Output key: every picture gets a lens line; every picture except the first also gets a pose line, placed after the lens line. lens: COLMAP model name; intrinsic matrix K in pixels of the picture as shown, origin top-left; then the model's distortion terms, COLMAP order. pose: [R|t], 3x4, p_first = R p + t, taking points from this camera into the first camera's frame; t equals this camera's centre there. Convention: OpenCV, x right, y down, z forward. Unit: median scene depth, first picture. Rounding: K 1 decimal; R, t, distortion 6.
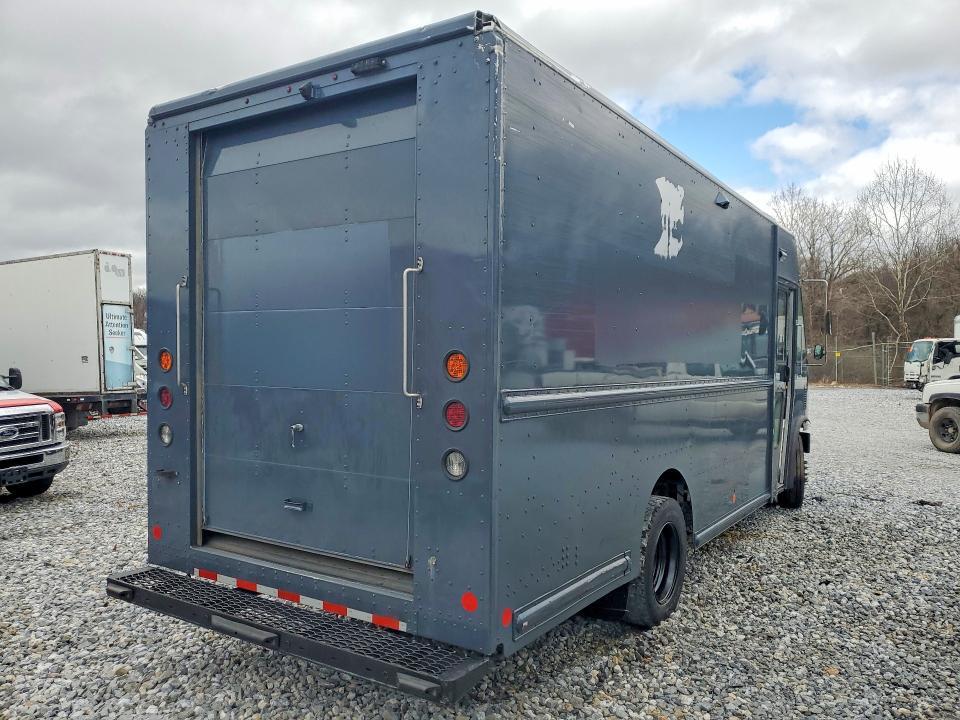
lens RADIAL K [[750.1, 0, 497.3], [0, 750.1, 382.9], [0, 0, 1]] dist [-0.001868, 0.002118]
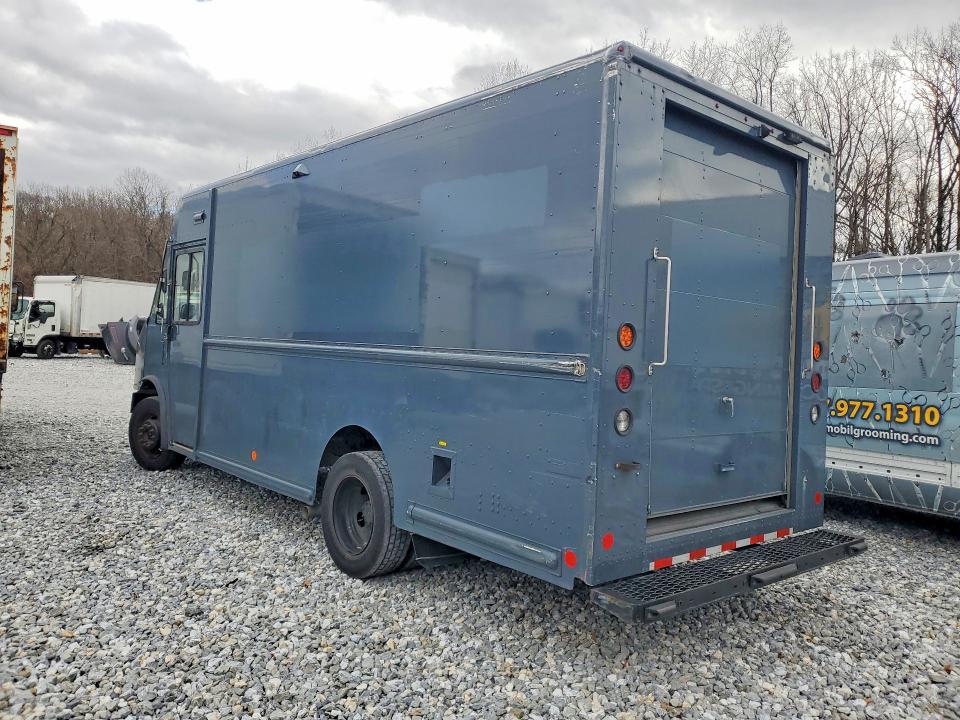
lens RADIAL K [[726.2, 0, 481.2], [0, 726.2, 331.8], [0, 0, 1]] dist [0.012856, 0.001039]
pose [[0.291856, 0.024822, 0.956140, -1.424175], [-0.016401, 0.999646, -0.020945, -0.017671], [-0.956322, -0.009568, 0.292159, 1.002268]]
